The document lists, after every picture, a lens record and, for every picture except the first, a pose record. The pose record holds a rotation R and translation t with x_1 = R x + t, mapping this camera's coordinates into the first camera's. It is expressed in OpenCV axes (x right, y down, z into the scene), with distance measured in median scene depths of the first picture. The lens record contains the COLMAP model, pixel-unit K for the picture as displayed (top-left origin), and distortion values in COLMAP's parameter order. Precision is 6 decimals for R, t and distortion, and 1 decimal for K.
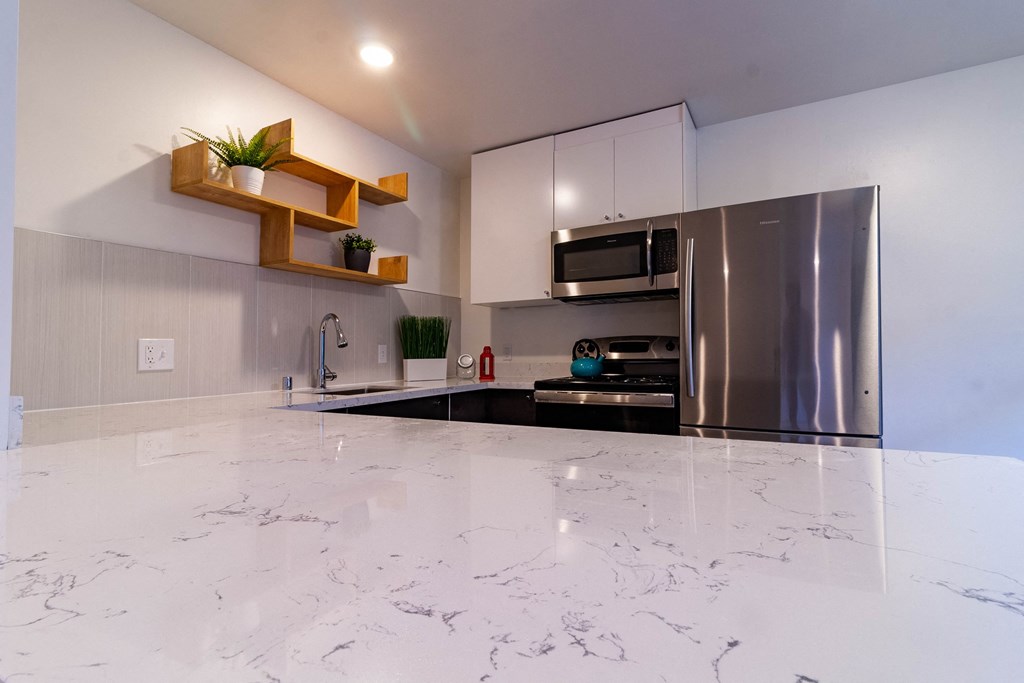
lens RADIAL K [[496.7, 0, 509.4], [0, 496.7, 350.7], [0, 0, 1]] dist [0.001008, 0.001377]
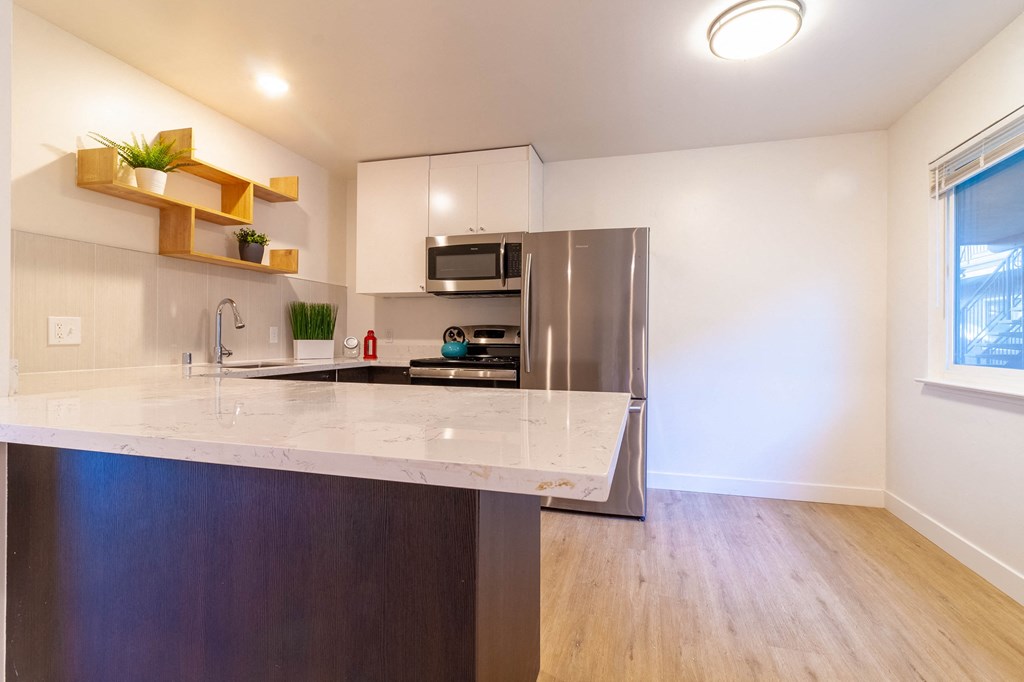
lens RADIAL K [[496.7, 0, 521.7], [0, 496.7, 358.5], [0, 0, 1]] dist [0.001008, 0.001377]
pose [[0.971178, 0.011748, 0.238066, 0.027549], [-0.022637, 0.998816, 0.043055, -0.001339], [-0.237278, -0.047204, 0.970294, -0.263292]]
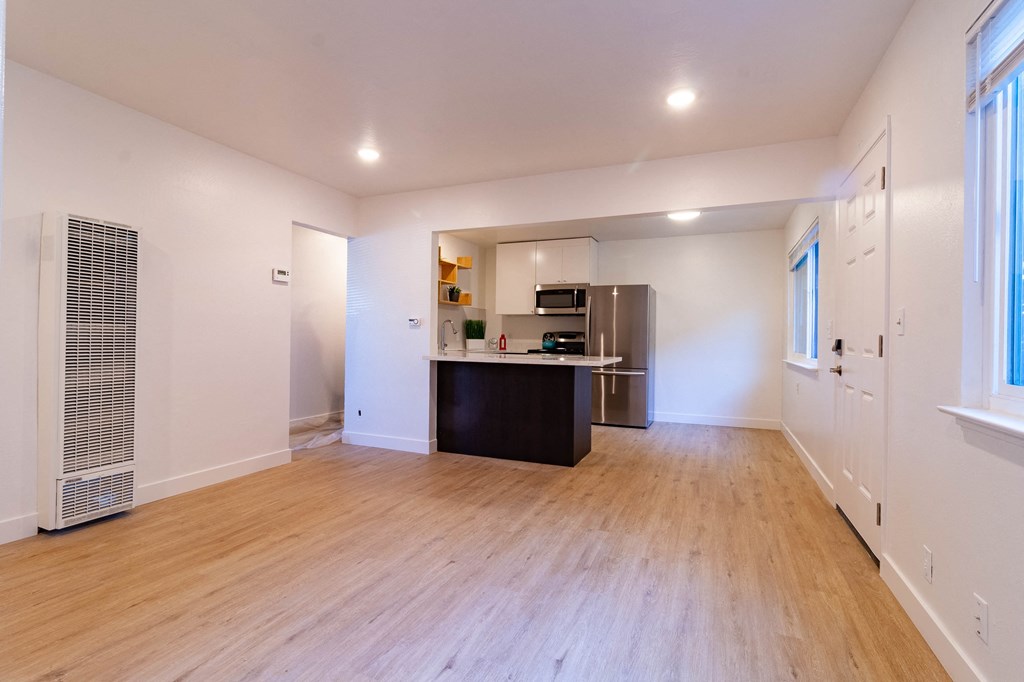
lens RADIAL K [[496.7, 0, 511.0], [0, 496.7, 338.9], [0, 0, 1]] dist [0.001008, 0.001377]
pose [[0.995743, 0.026162, 0.088380, -0.240202], [-0.026805, 0.999622, 0.006101, -0.004166], [-0.088187, -0.008444, 0.996068, -1.380389]]
